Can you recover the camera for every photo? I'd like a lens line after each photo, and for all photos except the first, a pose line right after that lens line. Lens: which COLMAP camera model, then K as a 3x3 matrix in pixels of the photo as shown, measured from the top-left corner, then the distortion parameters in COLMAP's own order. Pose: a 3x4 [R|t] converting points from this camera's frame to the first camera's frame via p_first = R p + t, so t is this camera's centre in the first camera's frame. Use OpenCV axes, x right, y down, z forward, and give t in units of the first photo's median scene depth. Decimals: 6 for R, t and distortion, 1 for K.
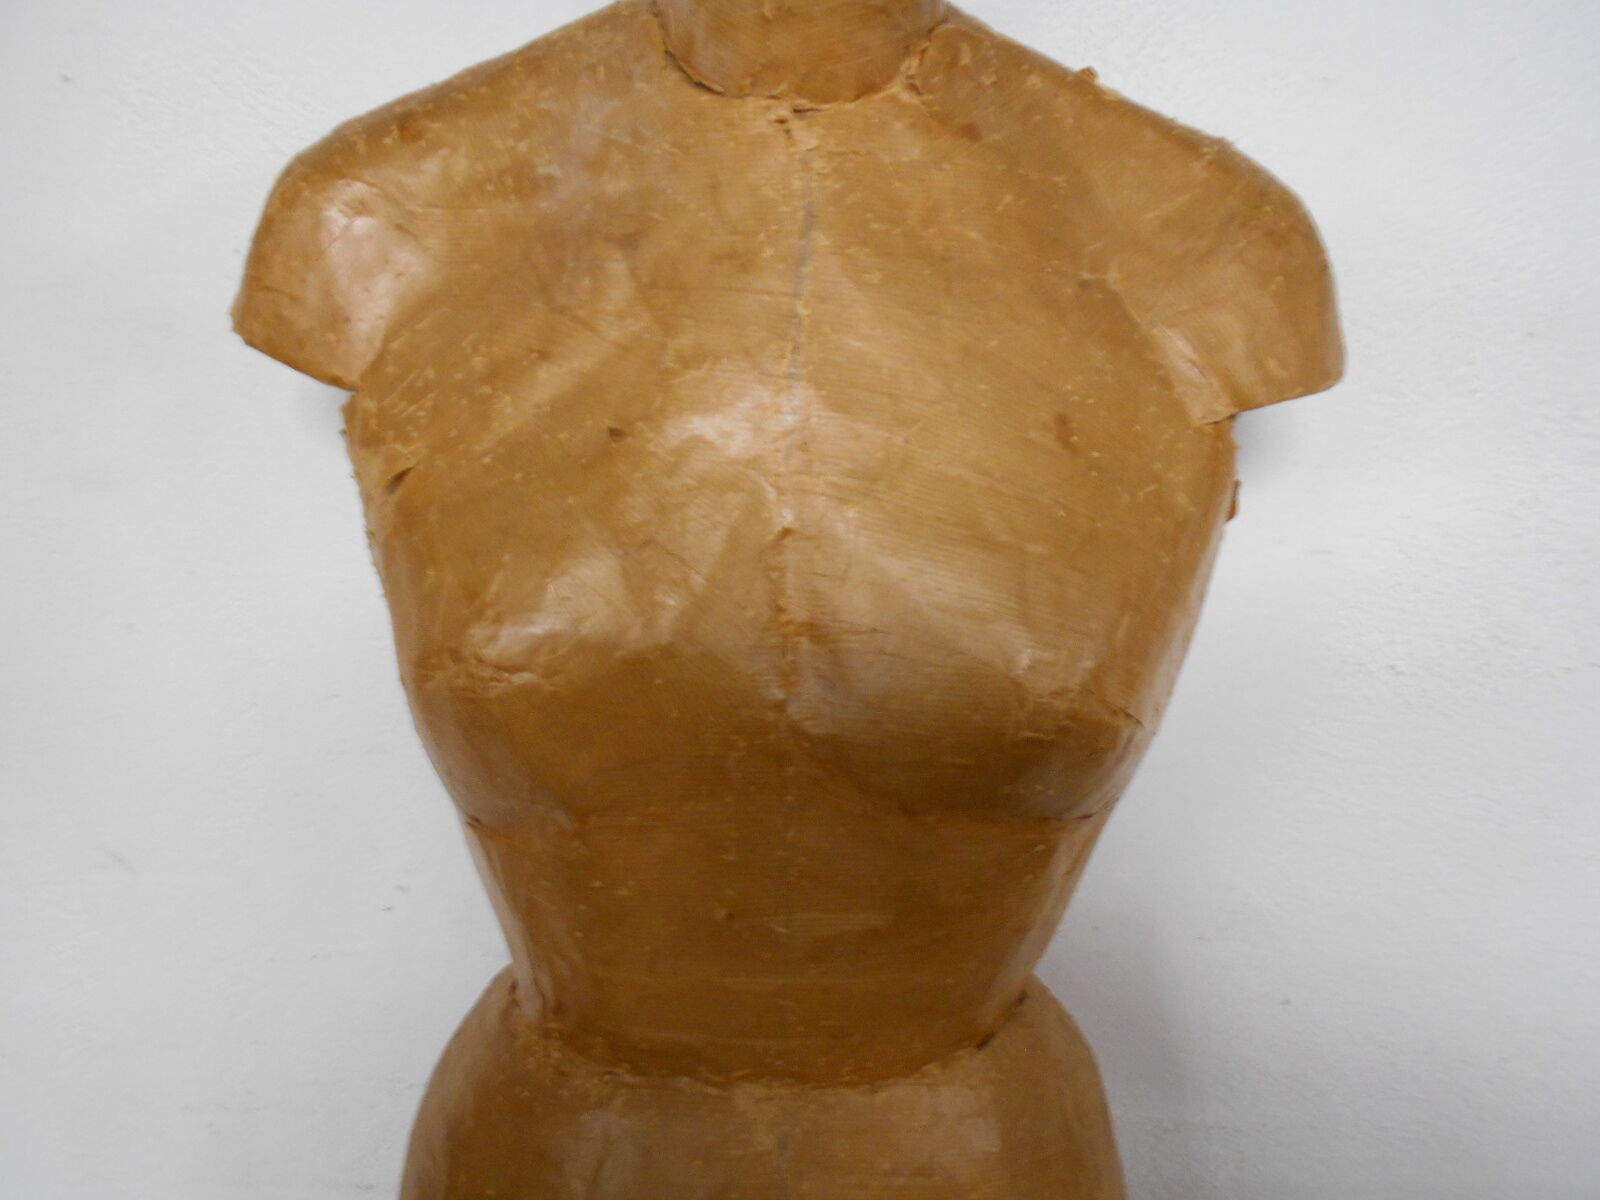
lens RADIAL K [[1301.9, 0, 800.0], [0, 1301.9, 600.0], [0, 0, 1]] dist [-0.004922, 0.012342]
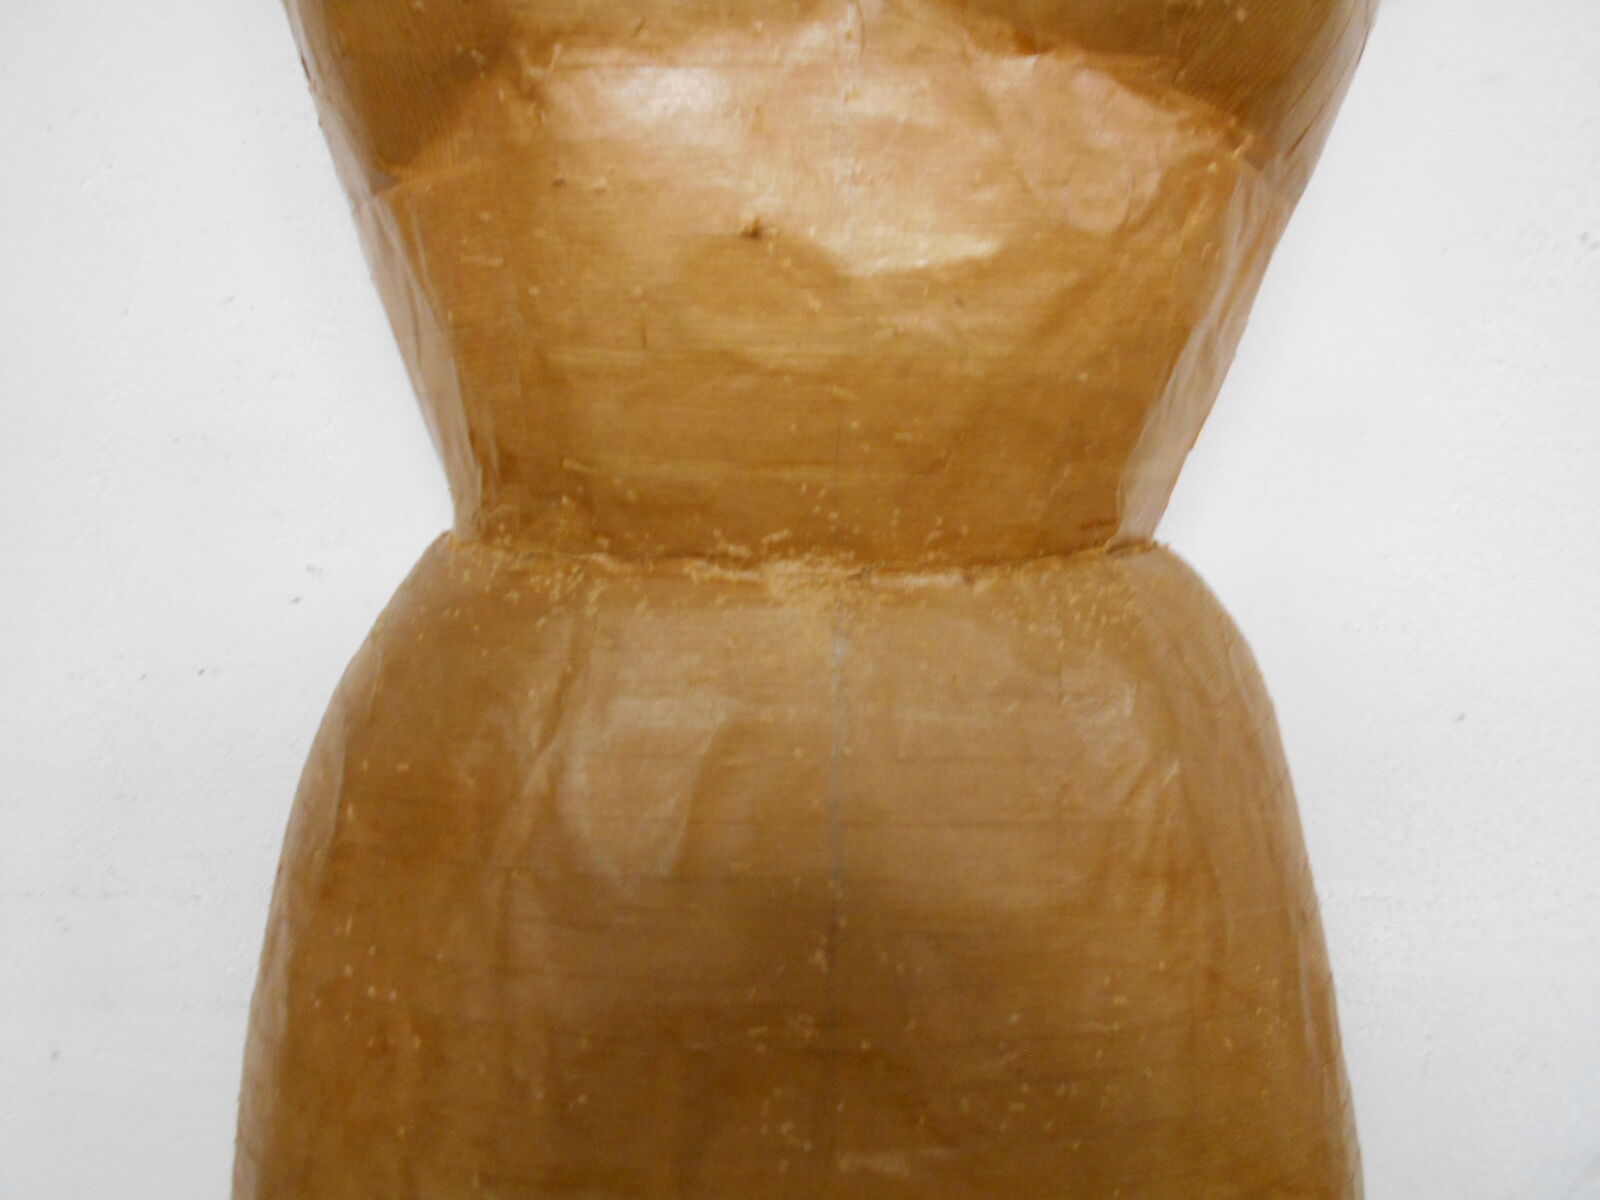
lens RADIAL K [[1301.9, 0, 800.0], [0, 1301.9, 600.0], [0, 0, 1]] dist [-0.004922, 0.012342]
pose [[0.999835, -0.013318, 0.012394, -0.041081], [0.014559, 0.994245, -0.106136, 0.462029], [-0.010909, 0.106299, 0.994274, 0.331172]]
